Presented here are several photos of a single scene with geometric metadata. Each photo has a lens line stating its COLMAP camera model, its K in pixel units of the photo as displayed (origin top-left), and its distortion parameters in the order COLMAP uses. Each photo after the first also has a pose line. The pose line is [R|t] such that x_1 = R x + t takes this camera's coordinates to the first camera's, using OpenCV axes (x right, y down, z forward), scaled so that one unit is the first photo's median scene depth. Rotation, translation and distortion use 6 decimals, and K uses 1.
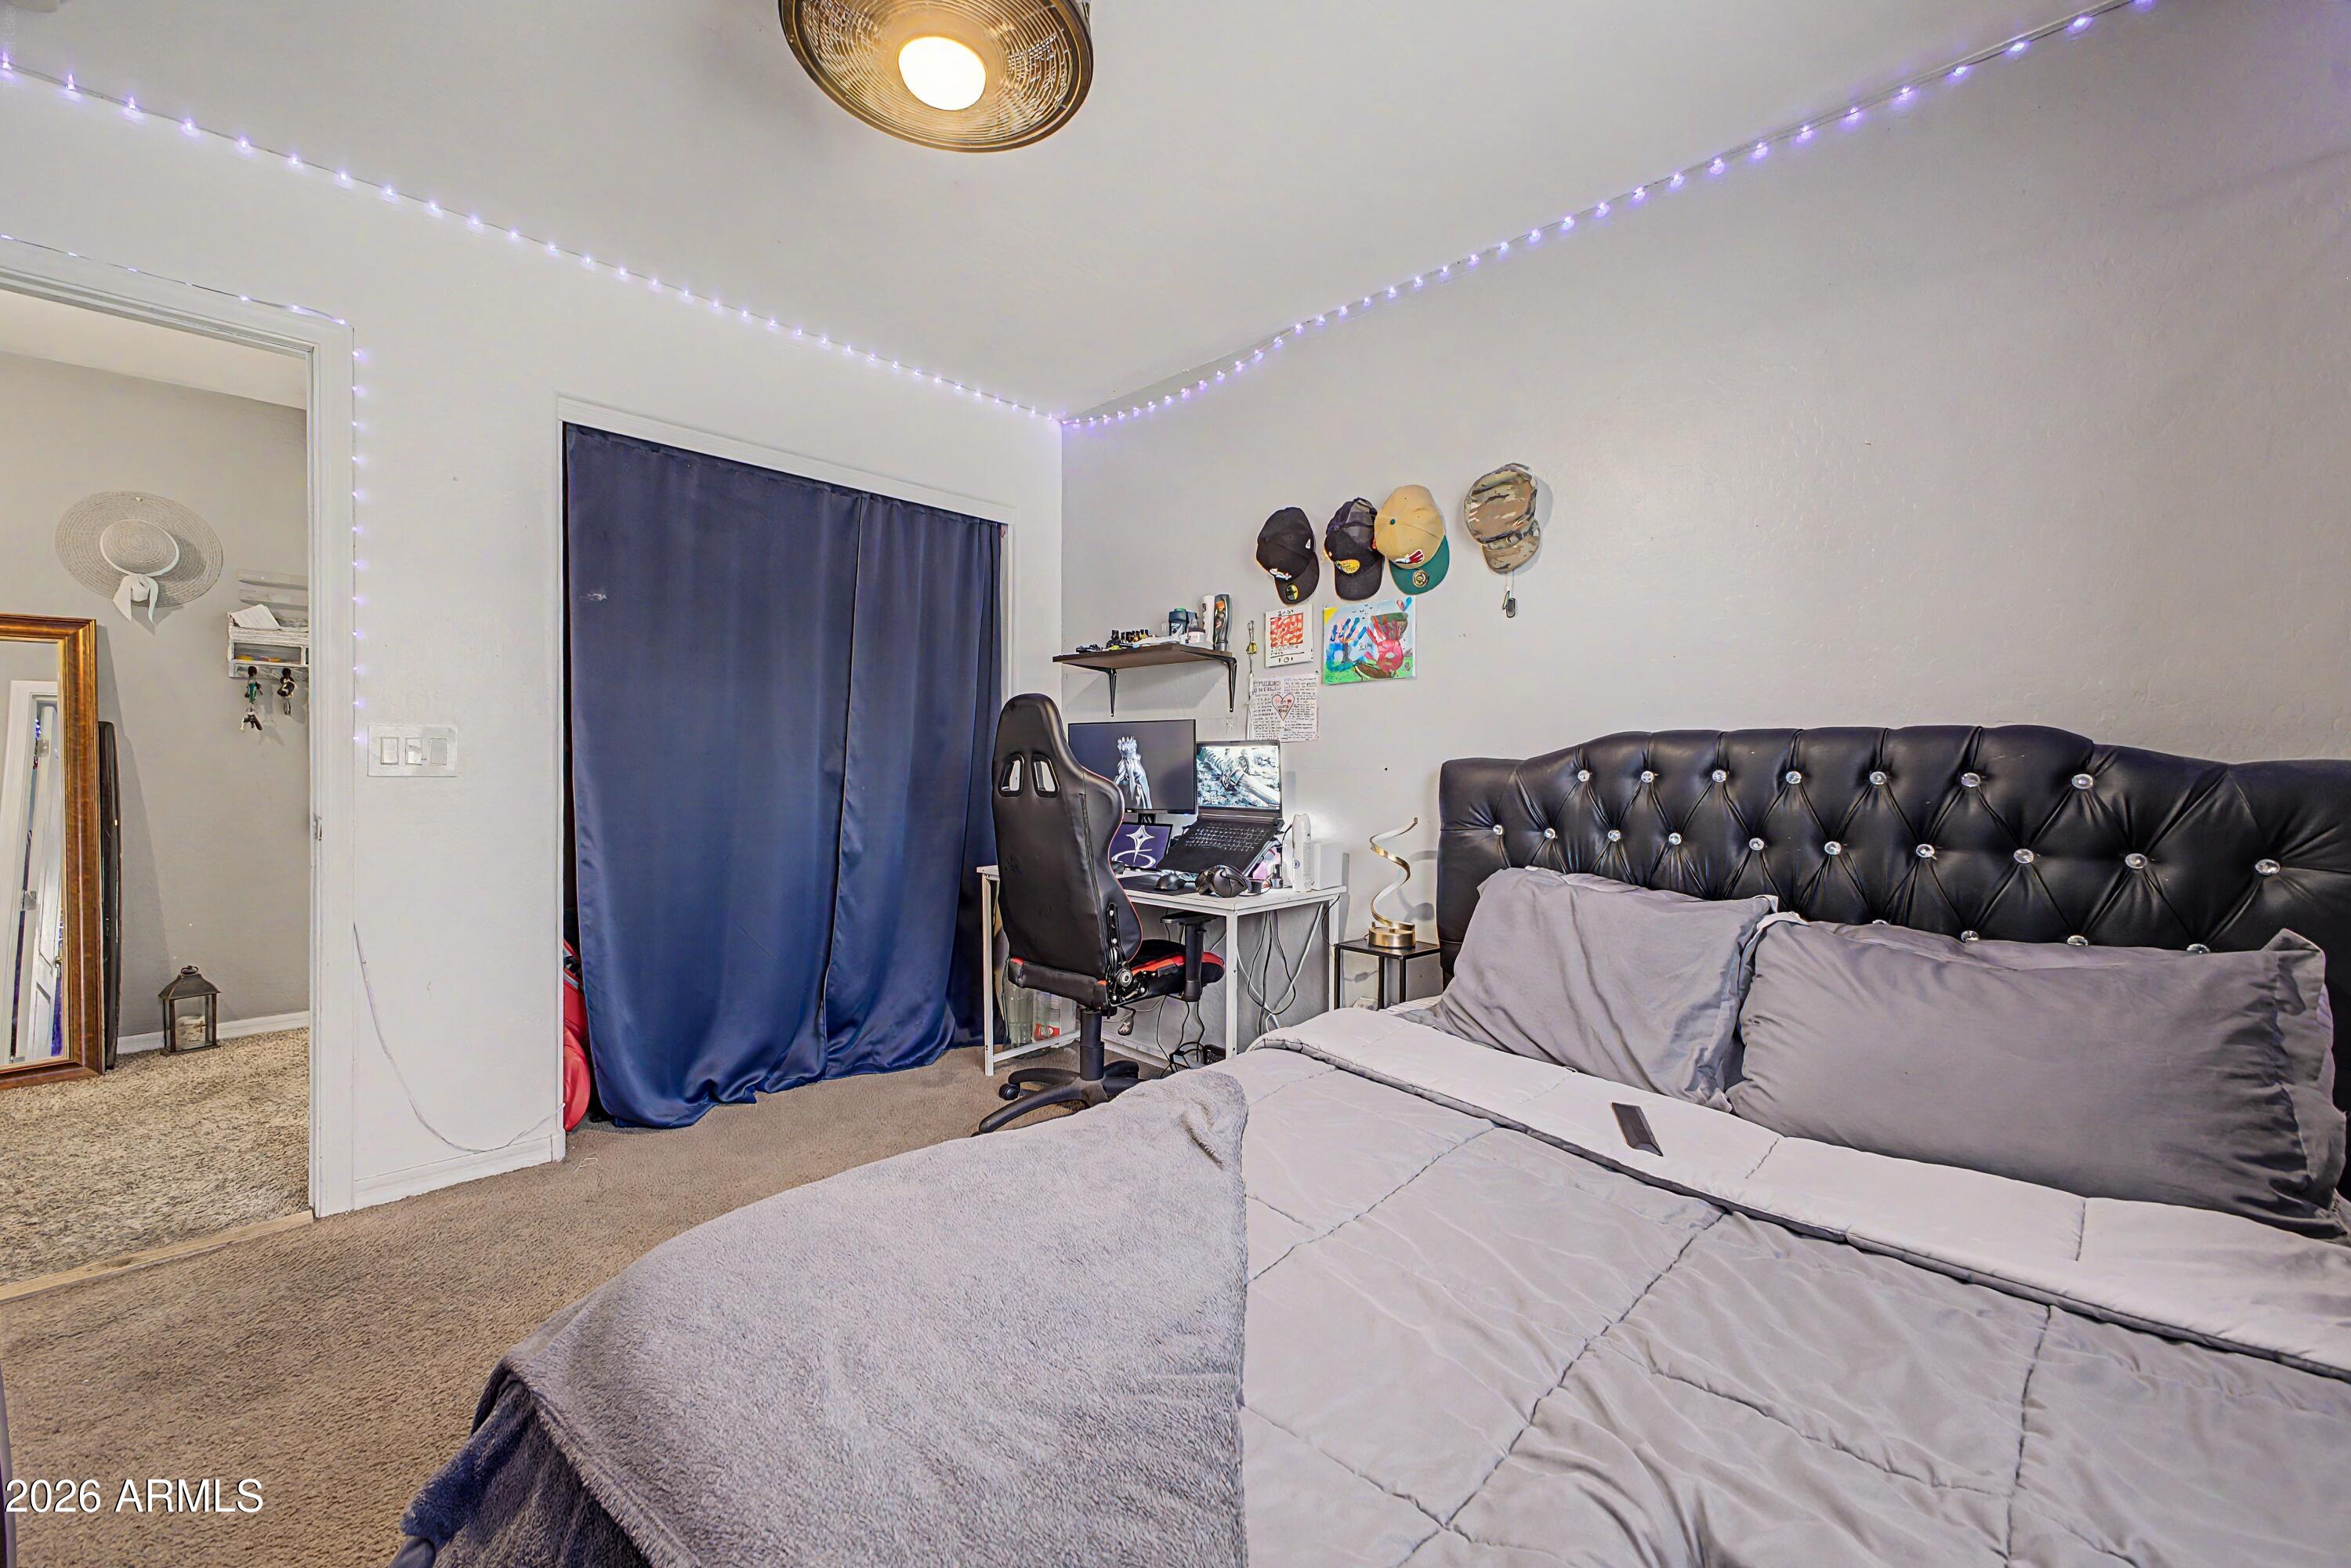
lens RADIAL K [[944.9, 0, 1175.0], [0, 944.9, 773.7], [0, 0, 1]] dist [0.015934, -0.002127]
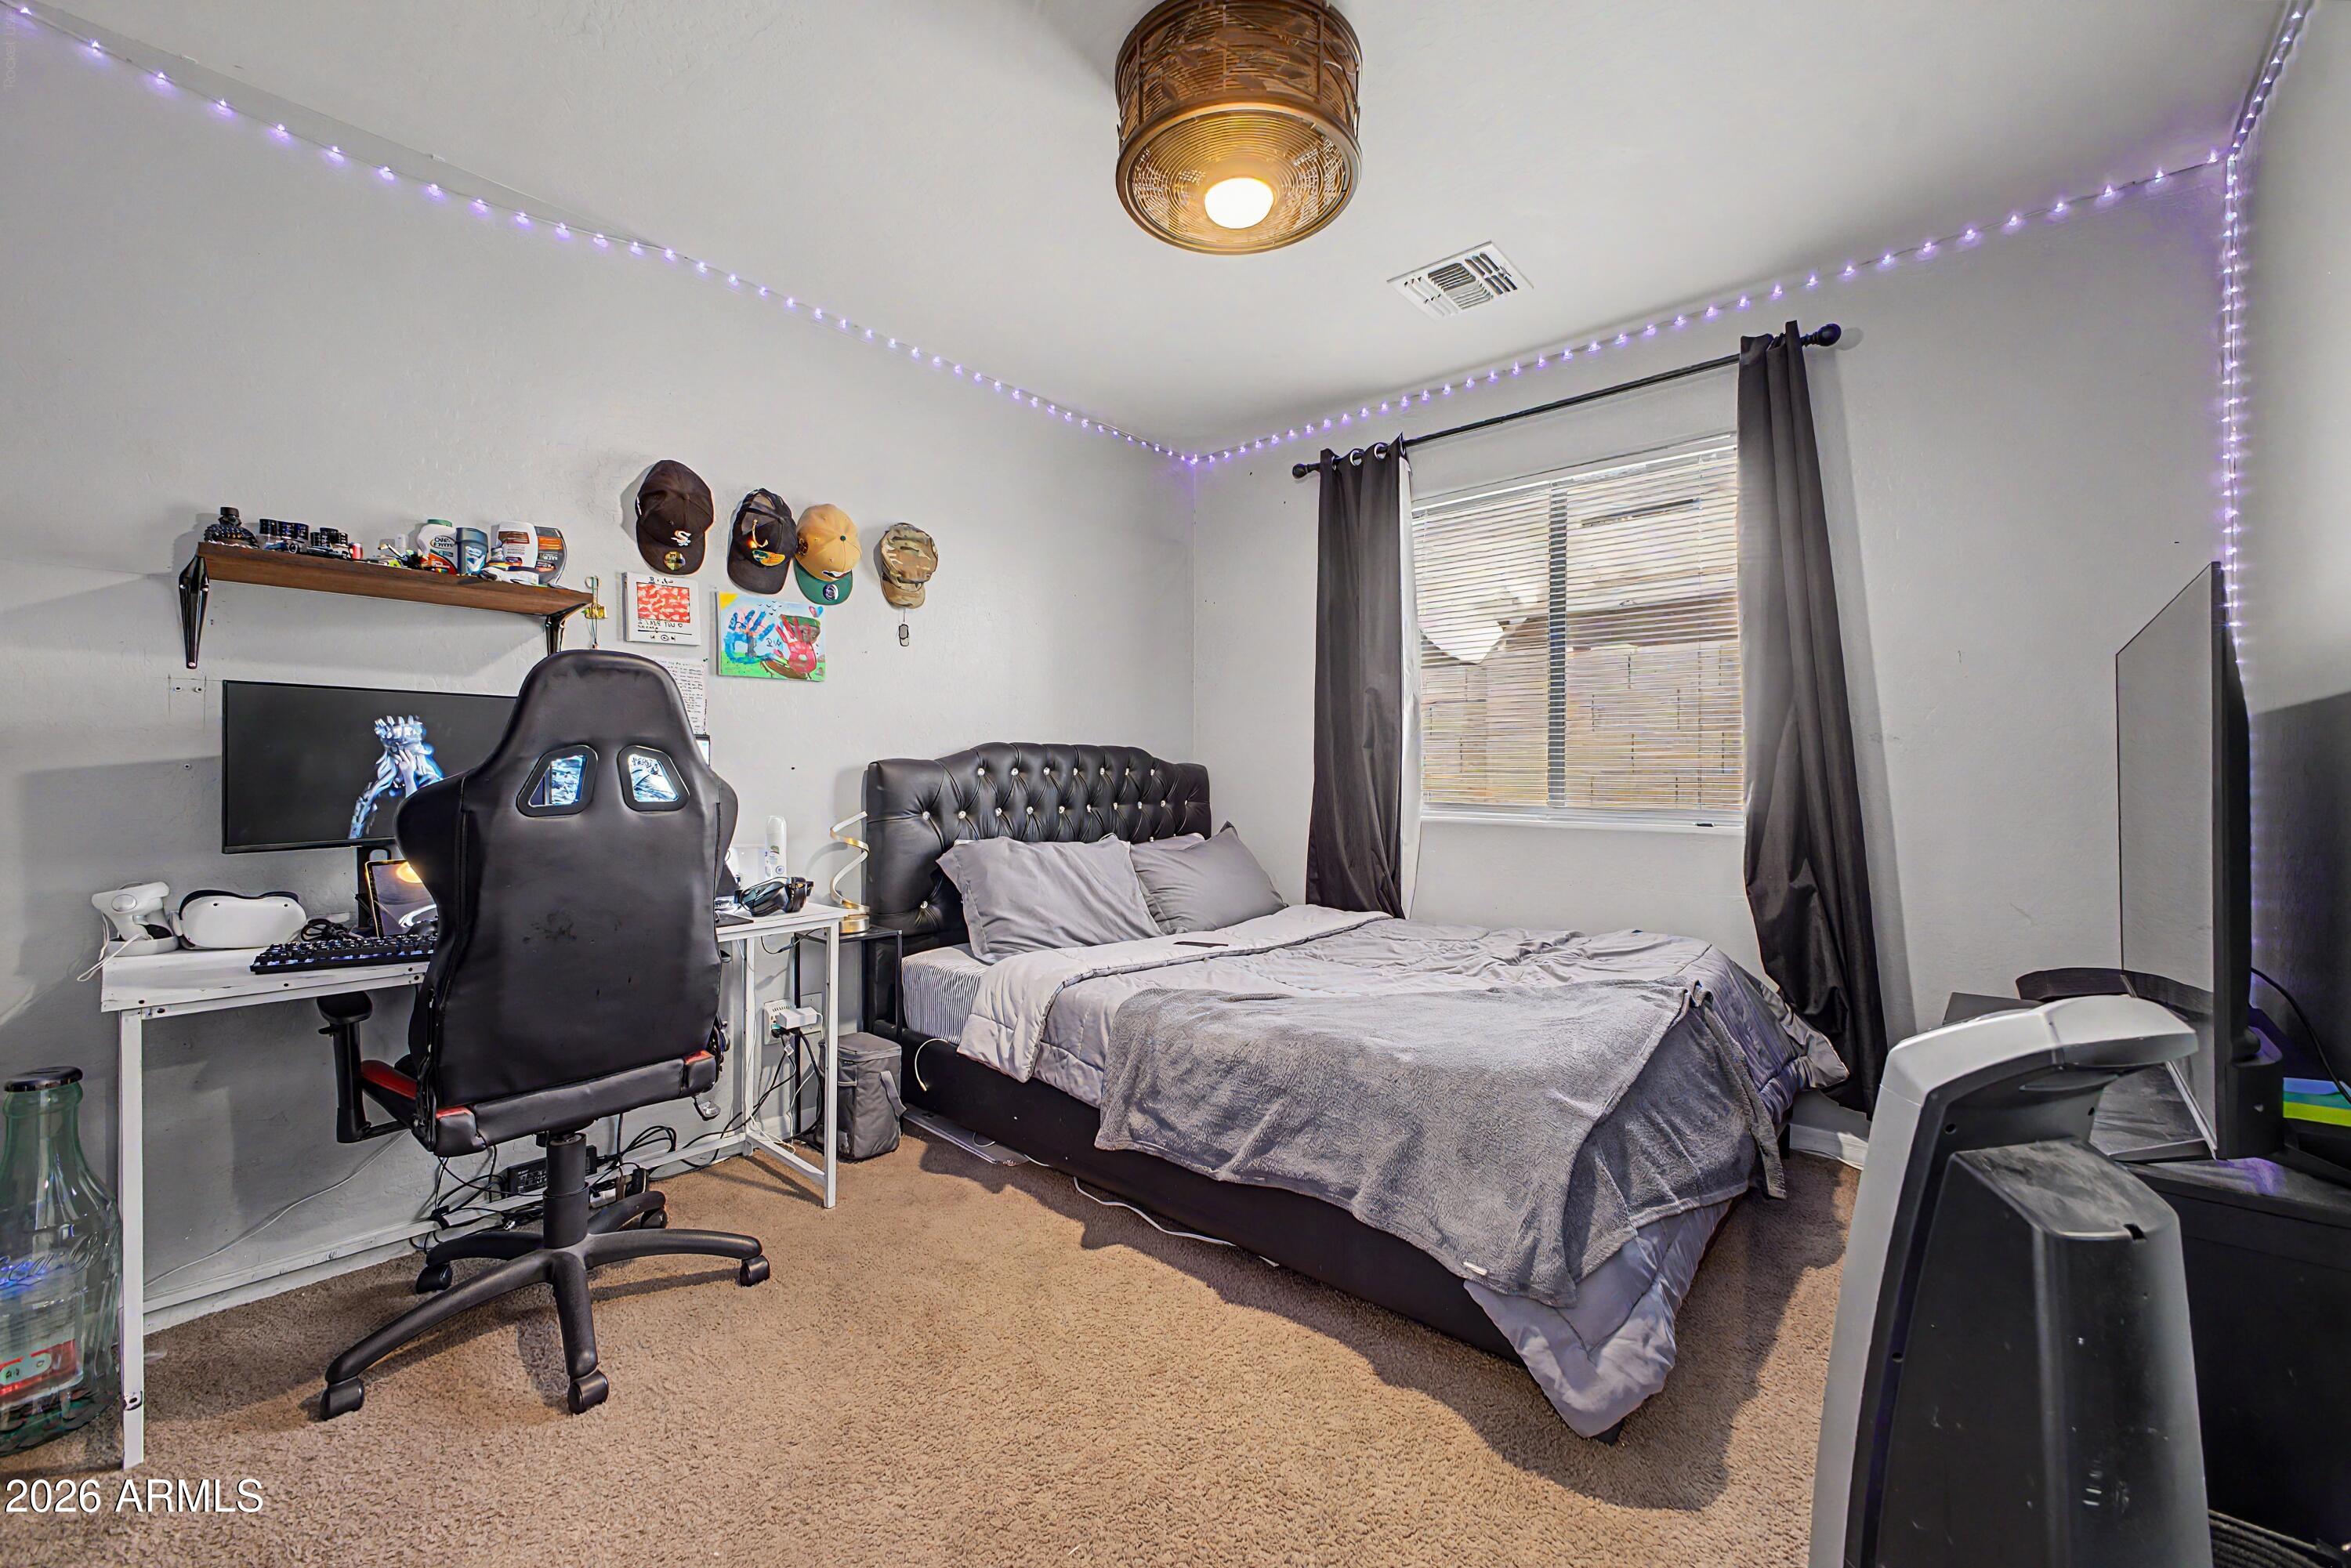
lens RADIAL K [[944.9, 0, 1174.1], [0, 944.9, 775.2], [0, 0, 1]] dist [0.015934, -0.002127]
pose [[-0.069852, -0.012641, 0.997477, -0.806695], [0.004817, 0.999904, 0.013010, -0.007953], [-0.997546, 0.005714, -0.069784, 0.647876]]
